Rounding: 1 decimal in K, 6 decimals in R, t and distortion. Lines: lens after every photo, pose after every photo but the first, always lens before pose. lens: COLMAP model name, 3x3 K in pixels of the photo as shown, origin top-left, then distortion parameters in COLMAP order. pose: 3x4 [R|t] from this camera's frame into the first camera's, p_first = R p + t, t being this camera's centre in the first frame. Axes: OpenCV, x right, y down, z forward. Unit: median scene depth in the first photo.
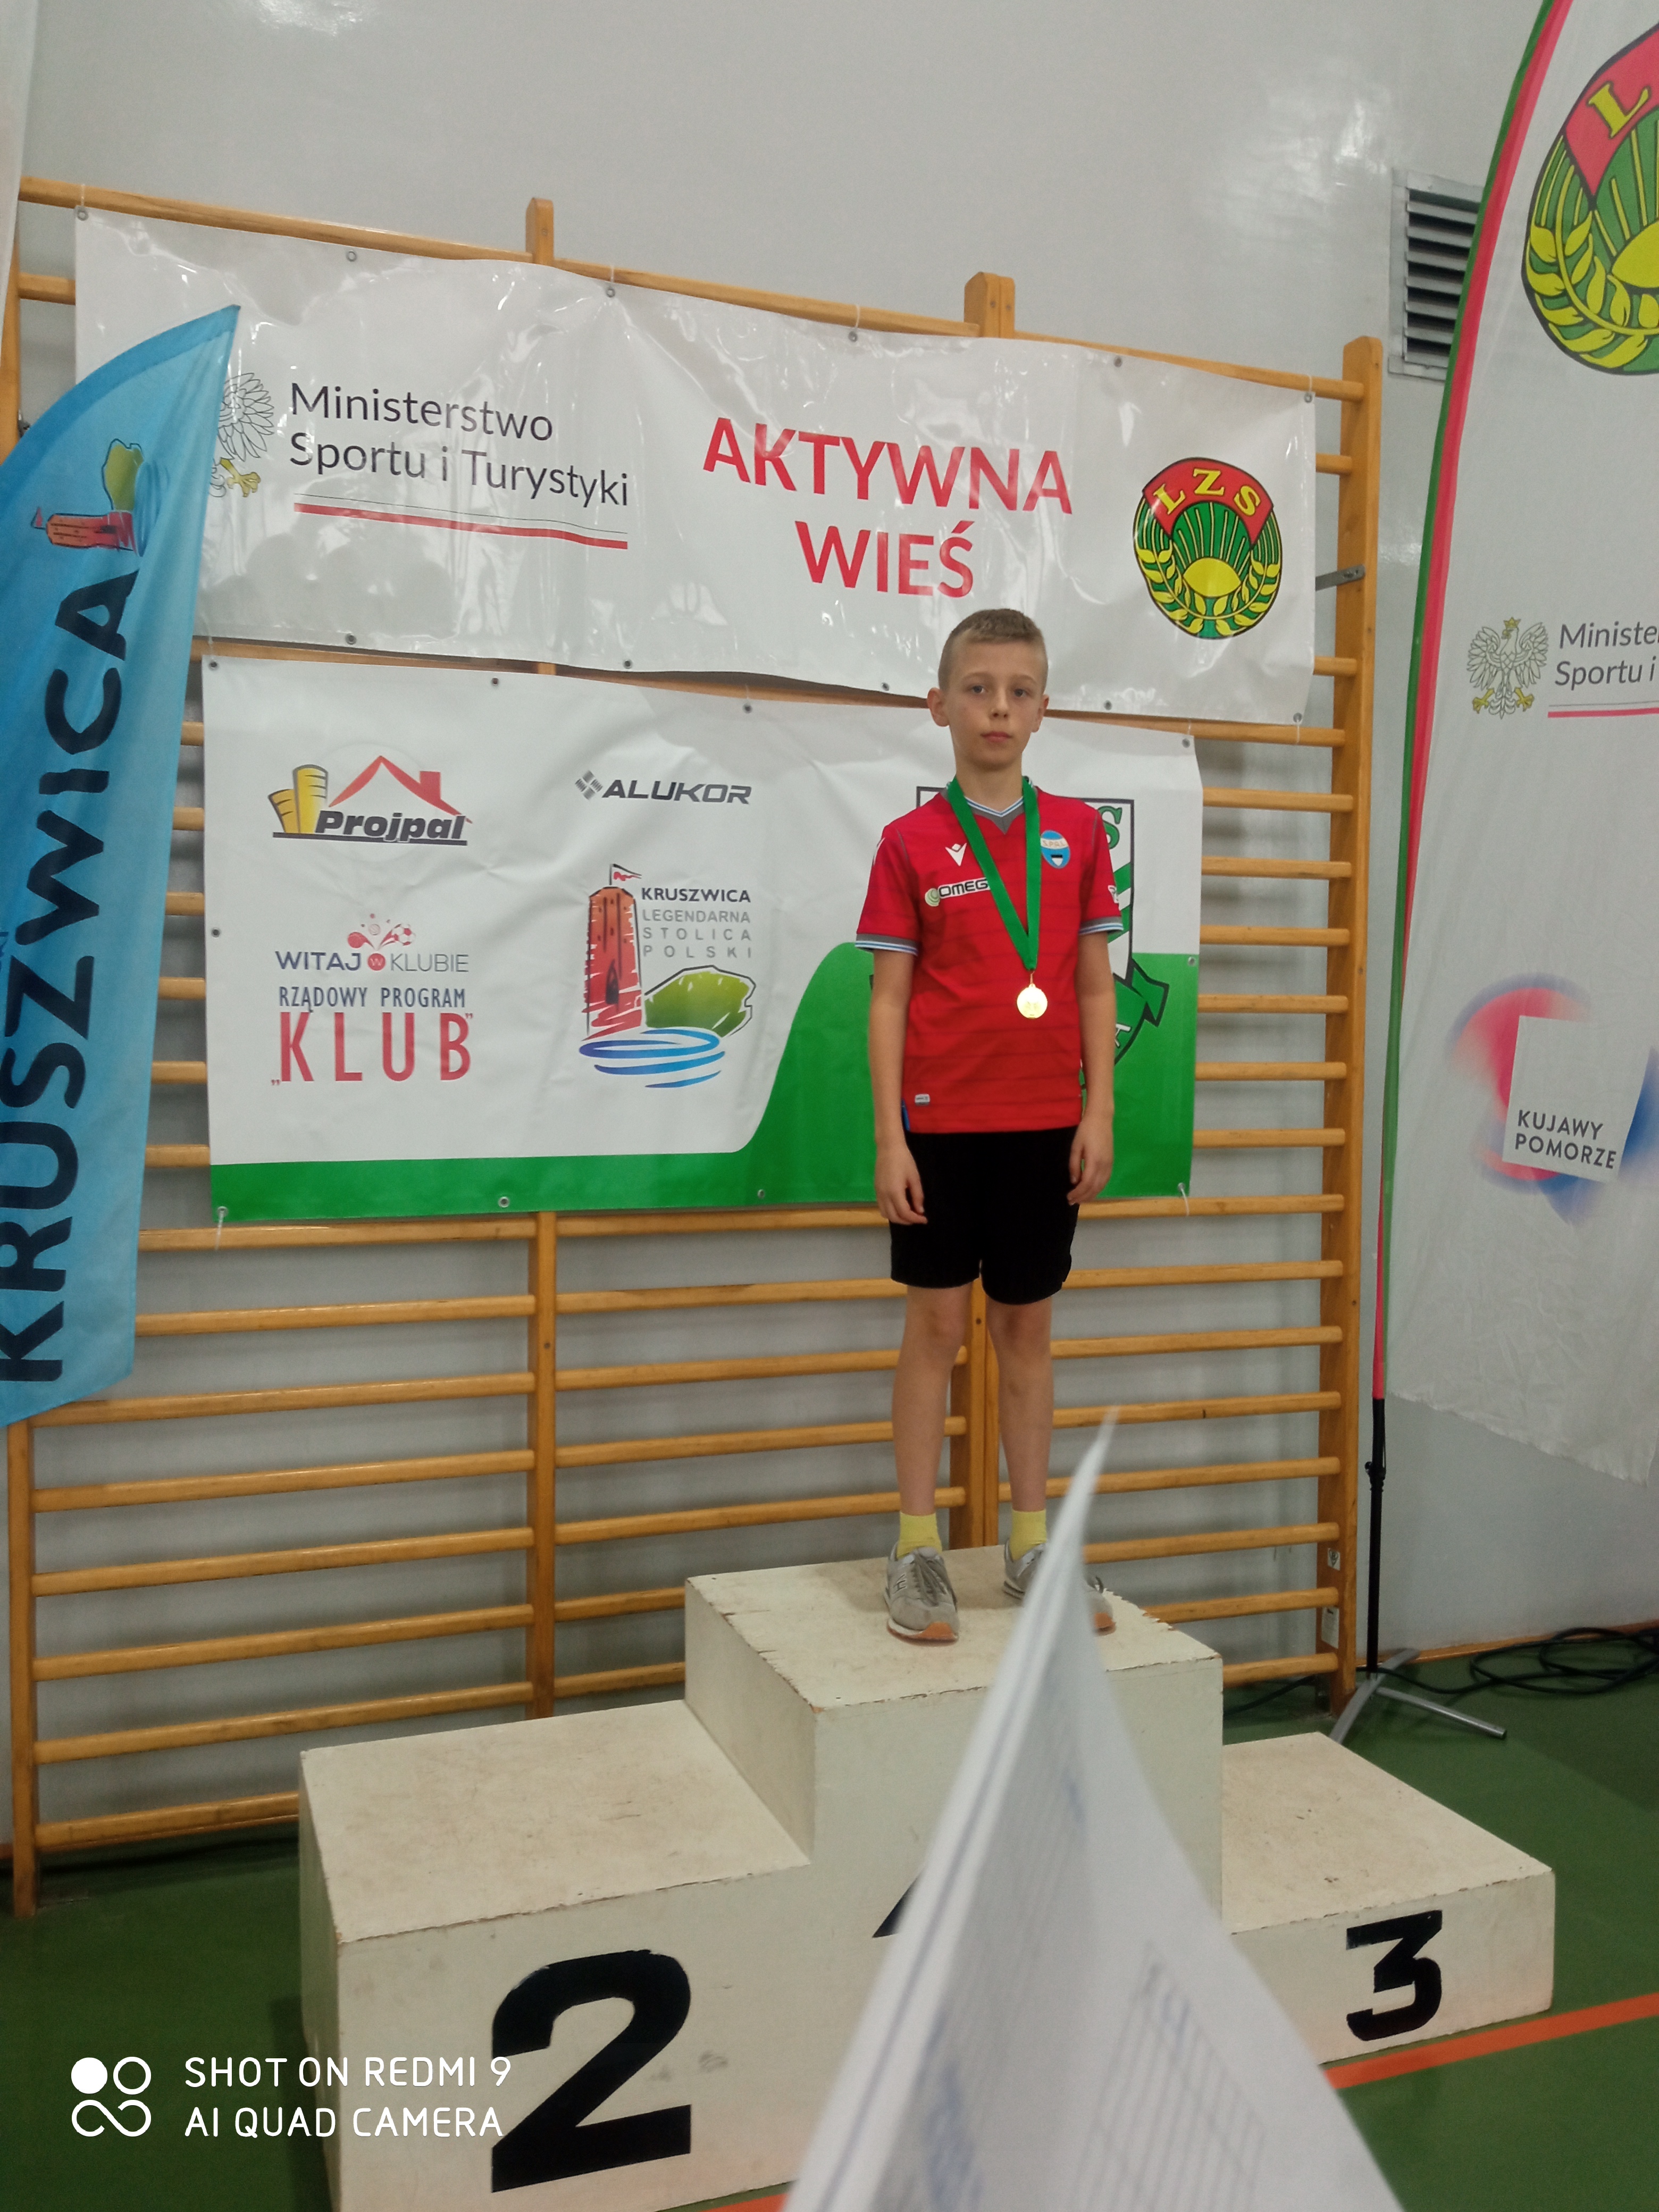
lens RADIAL K [[1795.1, 0, 820.5], [0, 1795.1, 1106.2], [0, 0, 1]] dist [0.133931, -0.240937]
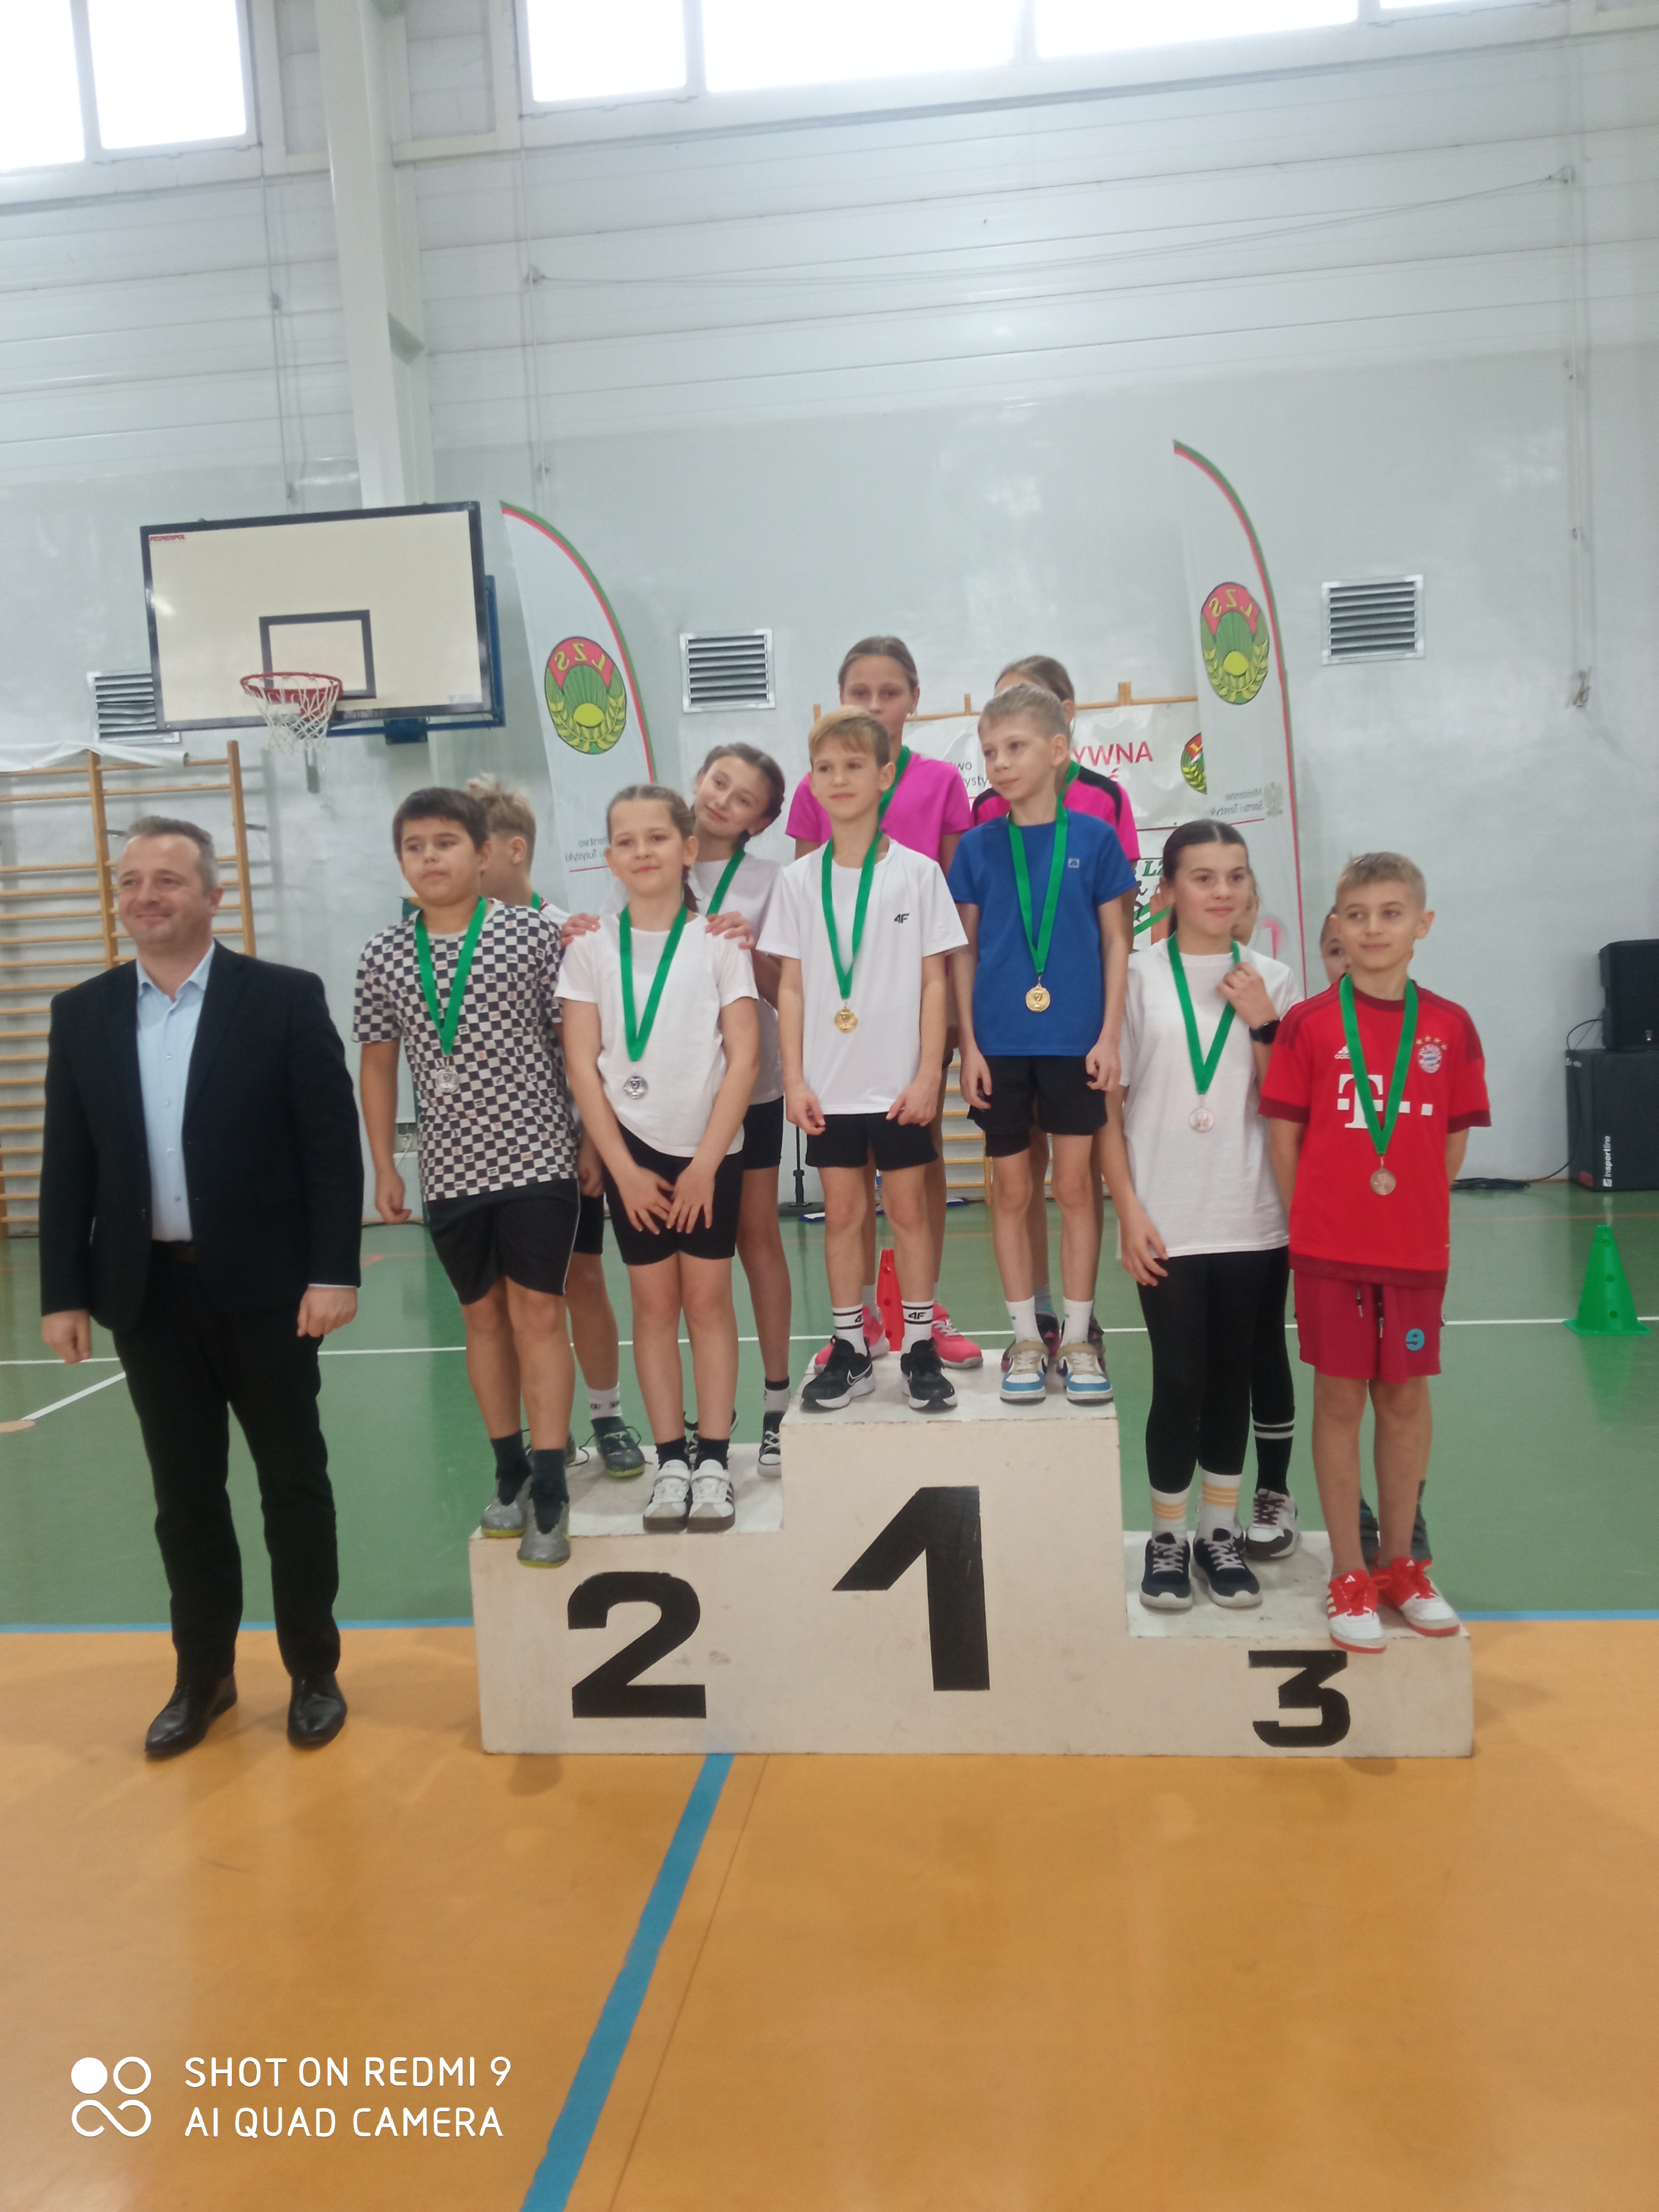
lens RADIAL K [[1791.3, 0, 823.8], [0, 1791.3, 1105.3], [0, 0, 1]] dist [0.128173, -0.215495]
pose [[0.890073, -0.019265, -0.455411, 0.483806], [0.036853, 0.998877, 0.029771, 0.030410], [0.454326, -0.043281, 0.889784, -0.160798]]
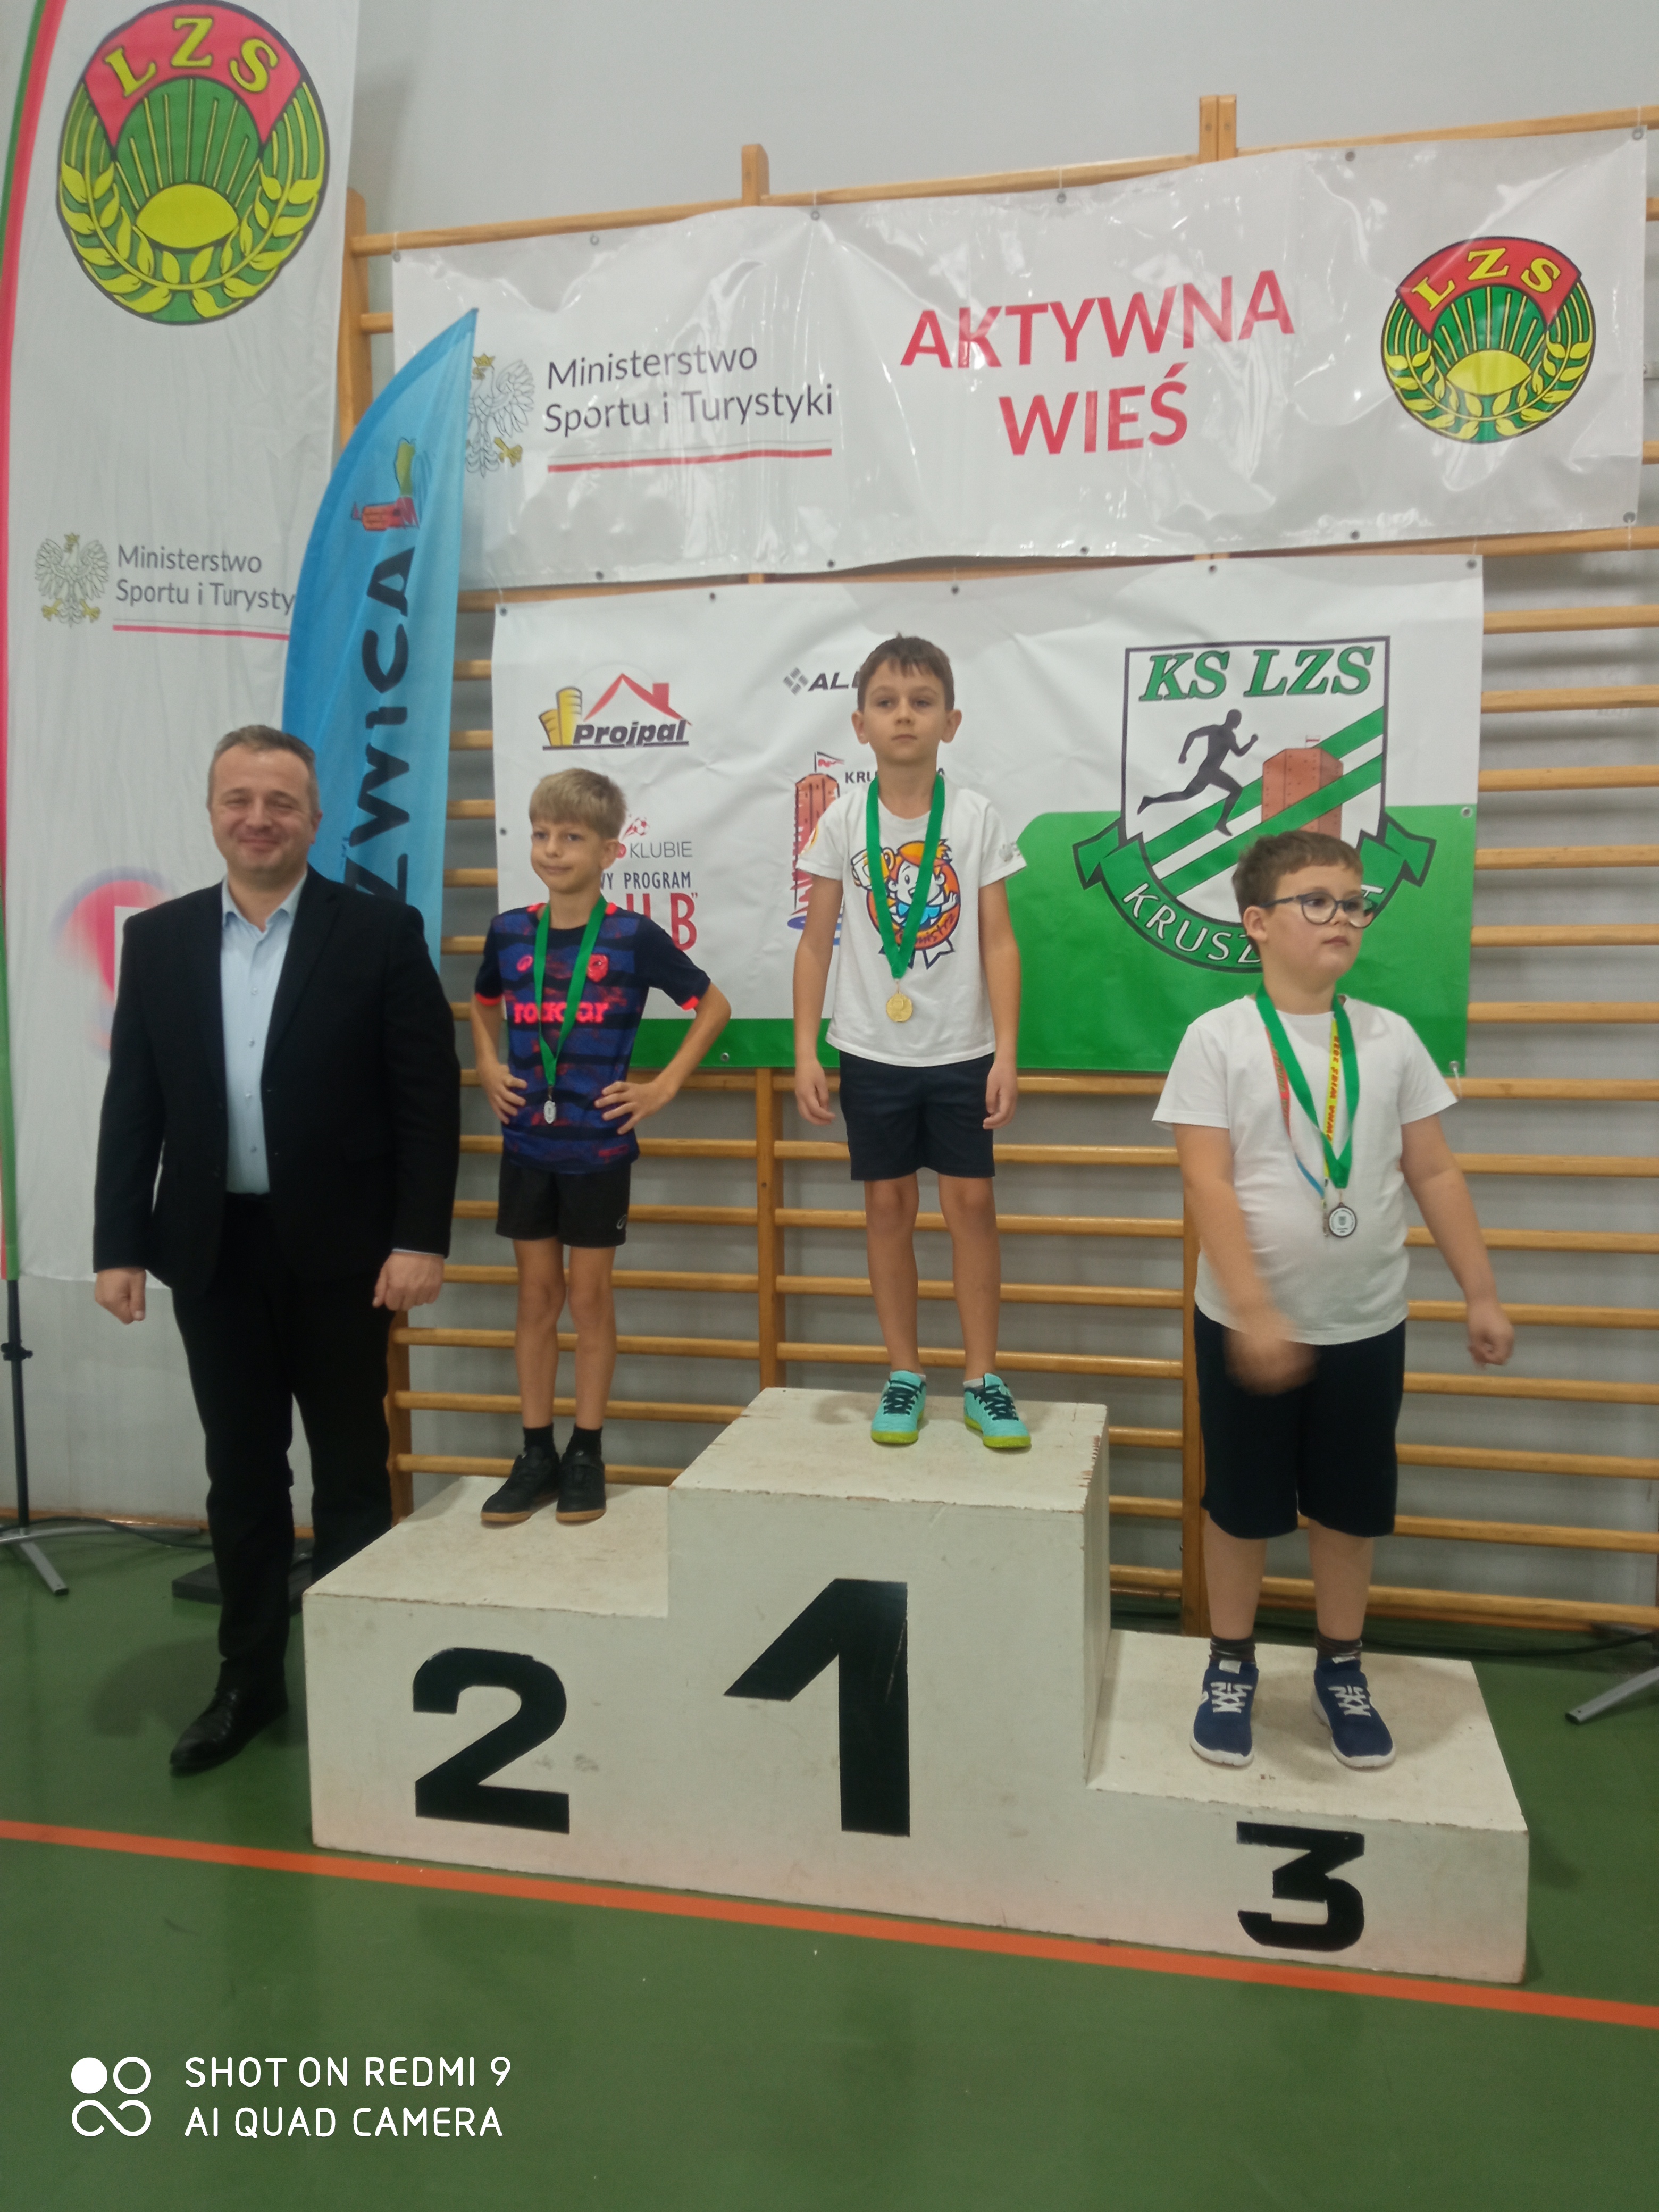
lens RADIAL K [[1776.7, 0, 829.5], [0, 1776.7, 1106.0], [0, 0, 1]] dist [0.137868, -0.233256]
pose [[0.837973, 0.037857, -0.544397, 0.495414], [-0.008439, 0.998371, 0.056437, 0.019490], [0.545647, -0.042698, 0.836927, 0.086264]]
